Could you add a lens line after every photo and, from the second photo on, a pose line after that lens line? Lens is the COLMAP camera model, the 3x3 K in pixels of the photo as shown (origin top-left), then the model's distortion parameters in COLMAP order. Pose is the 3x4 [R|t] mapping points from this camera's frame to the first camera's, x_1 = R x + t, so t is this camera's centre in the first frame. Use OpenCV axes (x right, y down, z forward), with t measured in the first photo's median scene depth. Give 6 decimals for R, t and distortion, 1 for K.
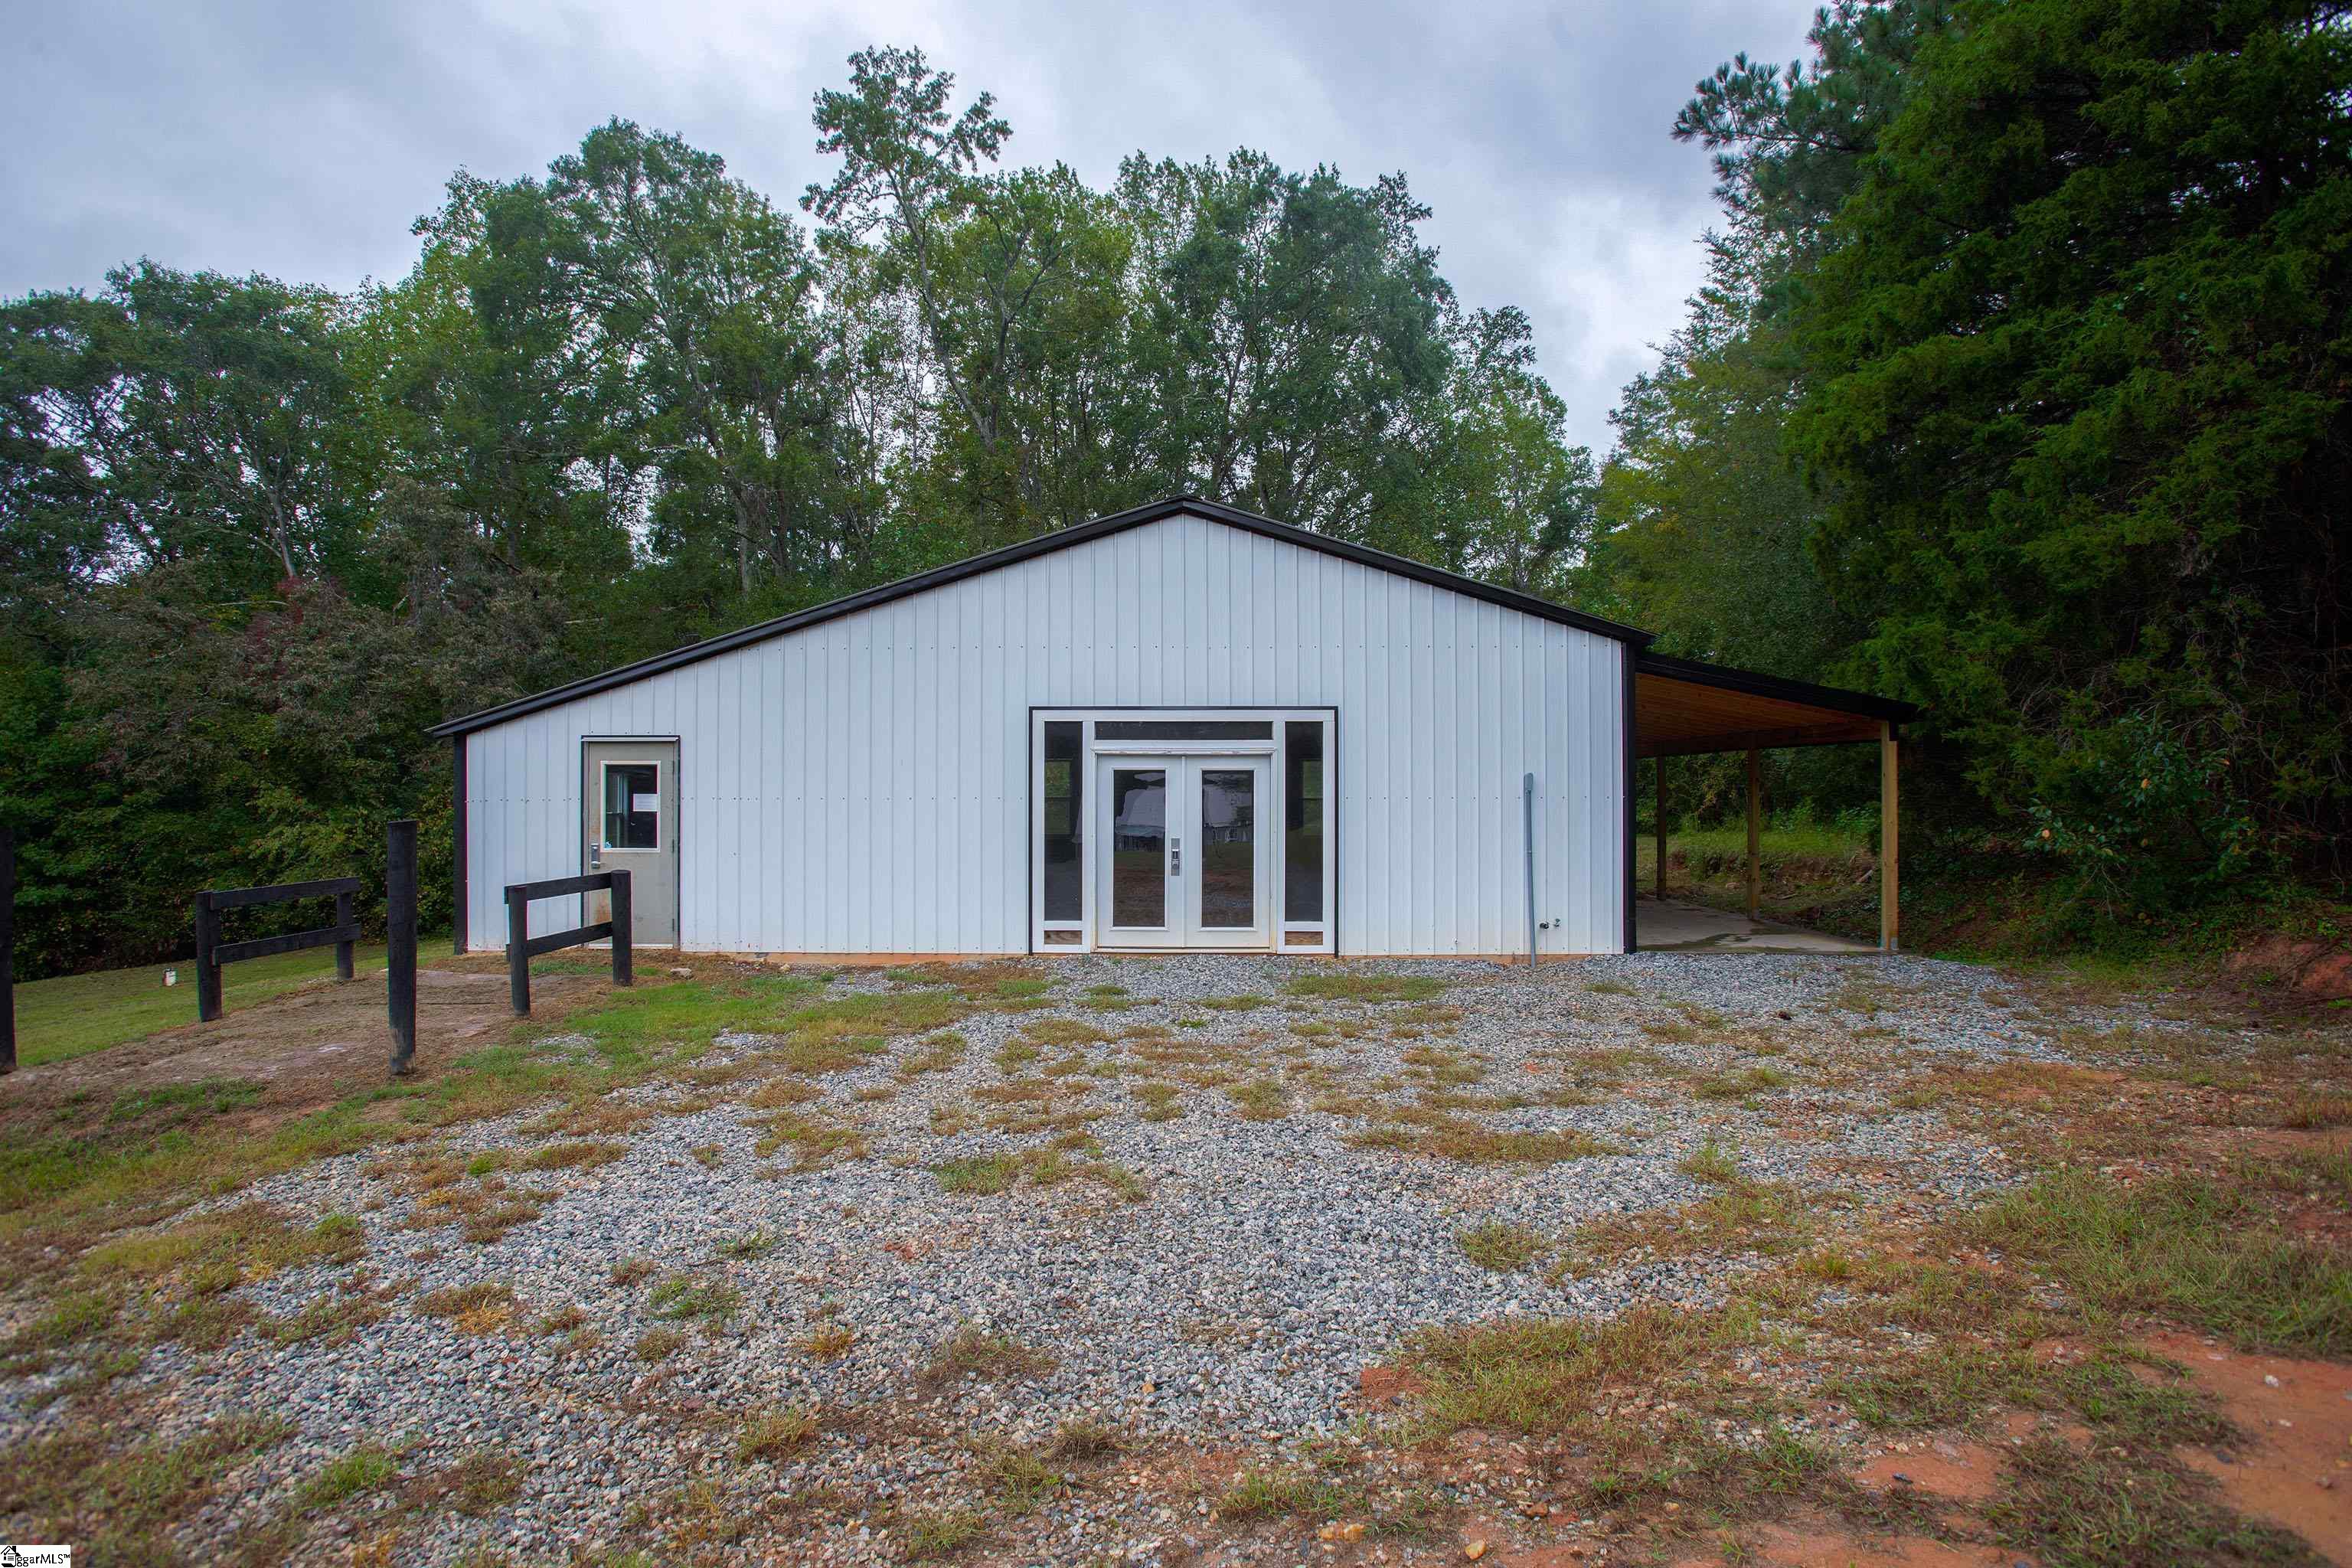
lens RADIAL K [[1117.3, 0, 1176.0], [0, 1117.3, 784.0], [0, 0, 1]] dist [-0.045861, -0.000001]
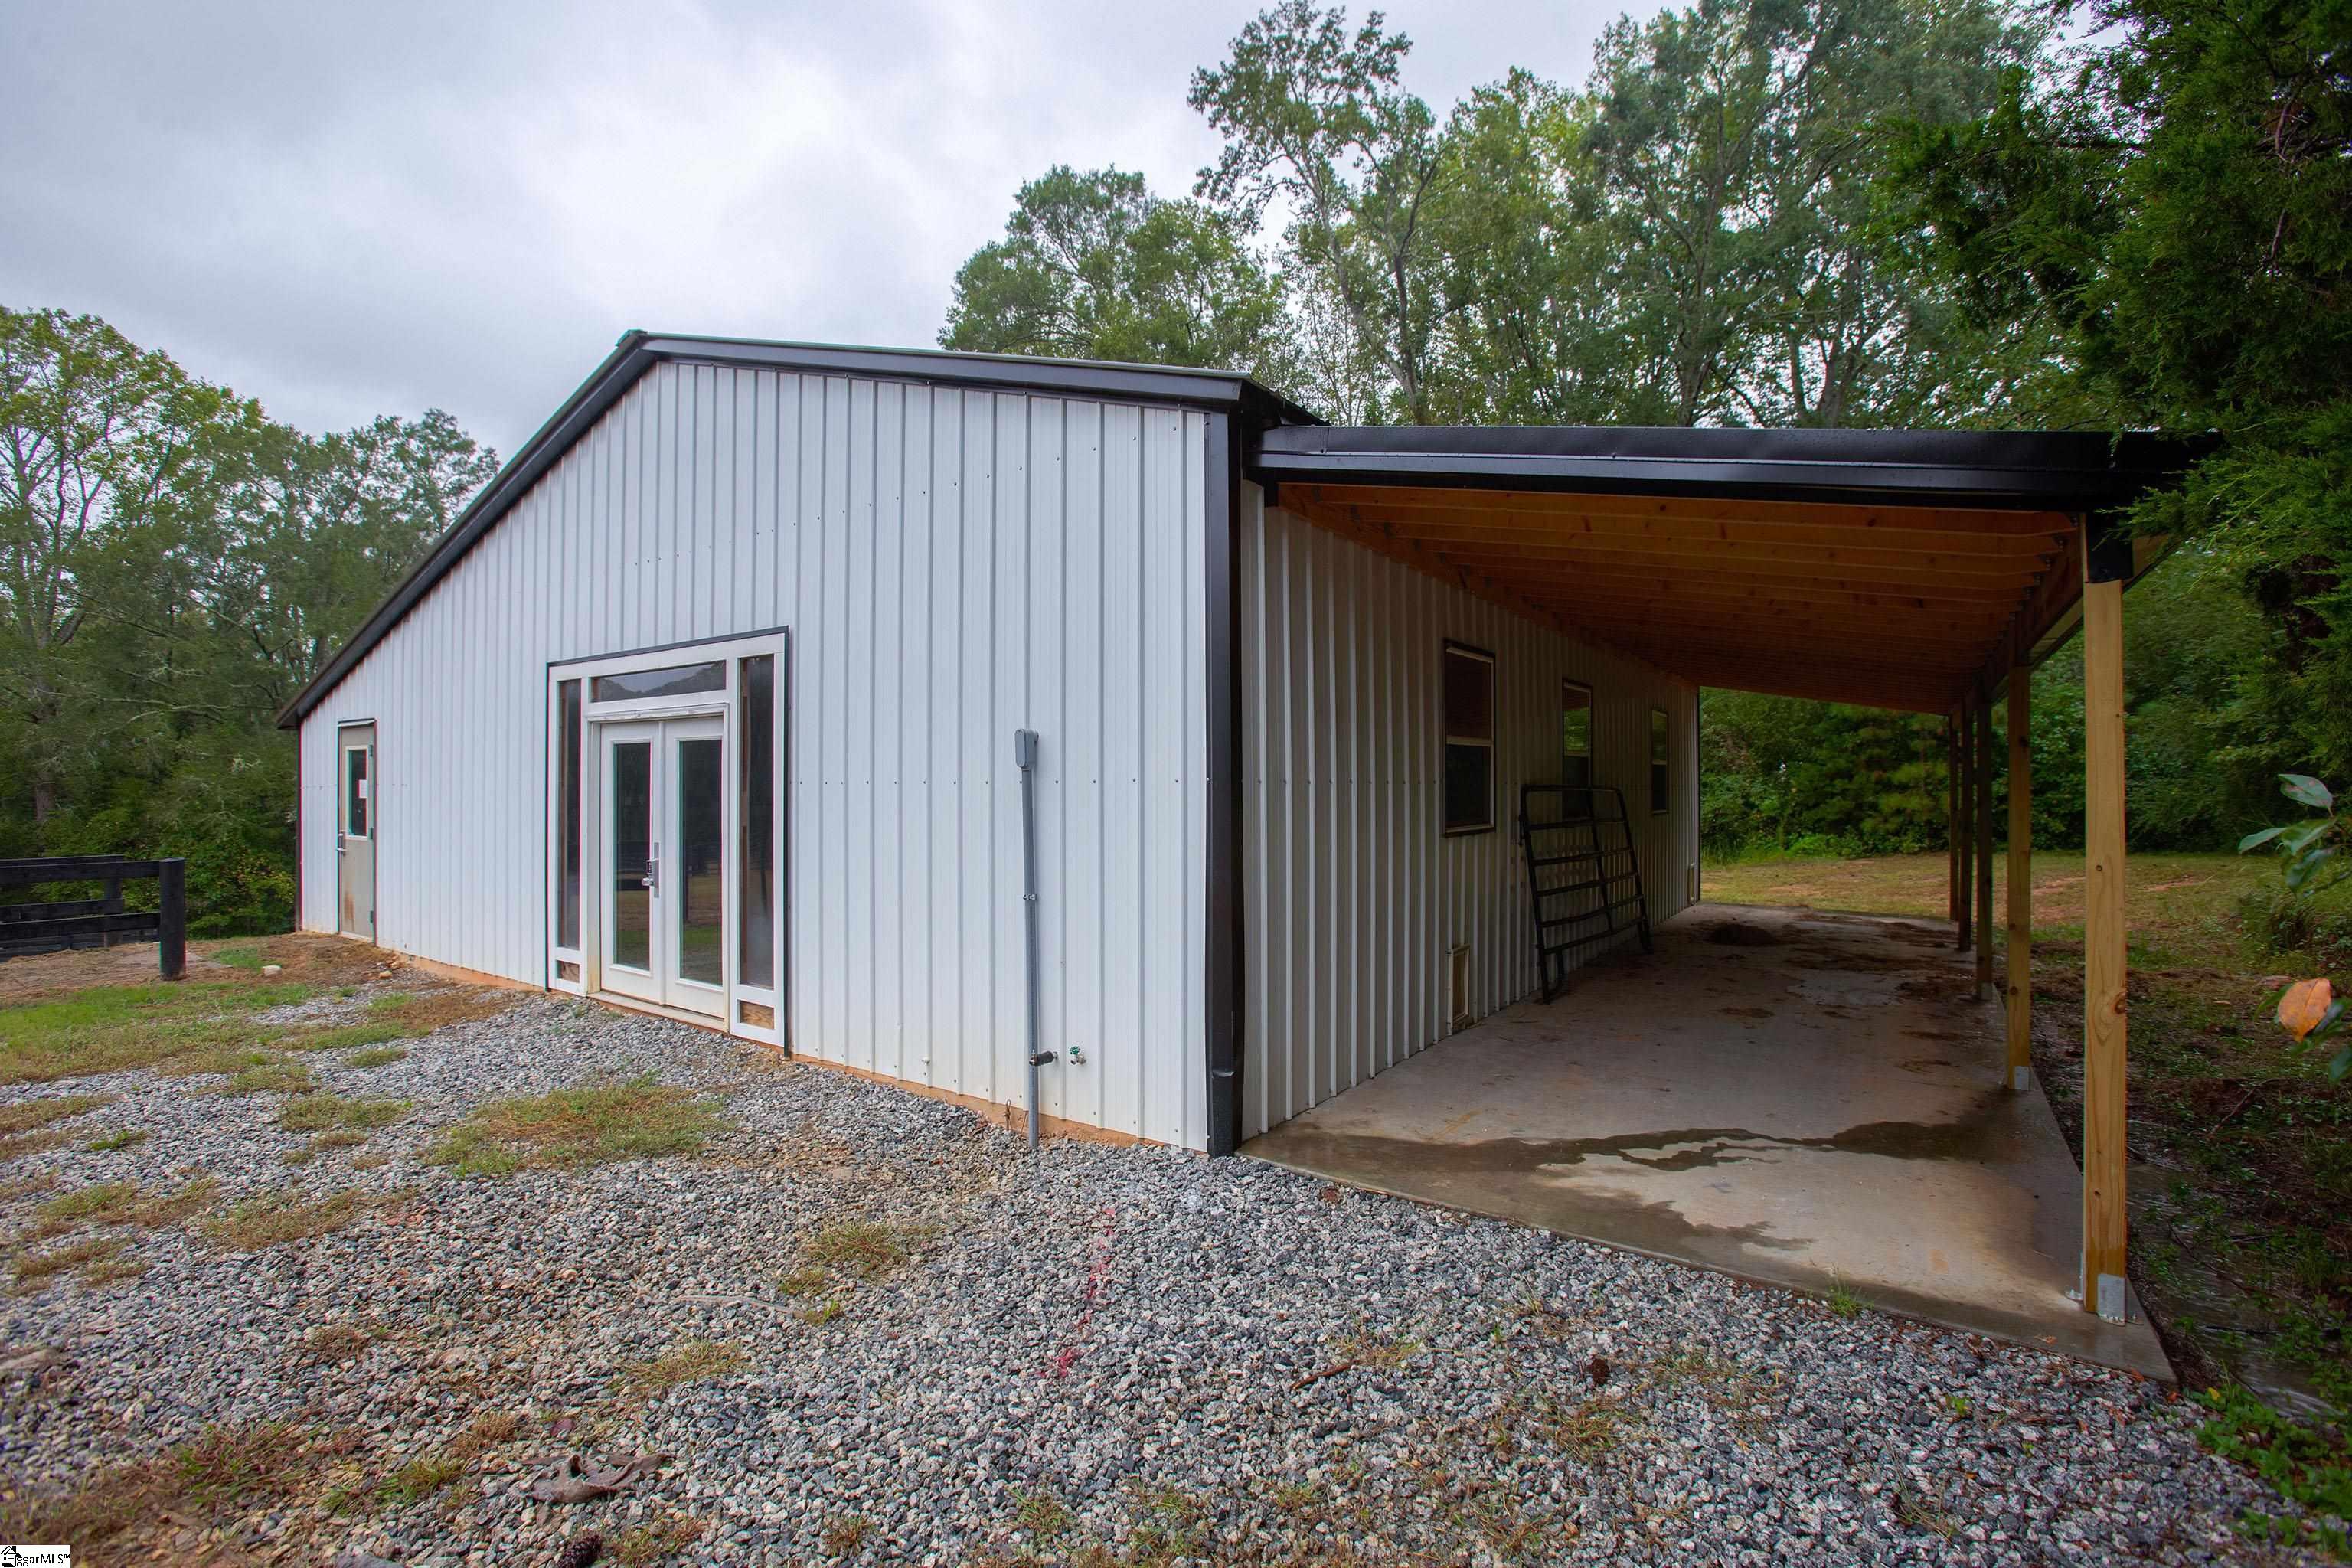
lens RADIAL K [[1081.3, 0, 1168.4], [0, 1081.3, 778.0], [0, 0, 1]] dist [-0.077177, 0.033666]
pose [[0.812722, -0.003452, -0.582642, 0.629631], [0.002909, 0.999994, -0.001867, 0.011662], [0.582645, -0.000177, 0.812727, 0.658518]]
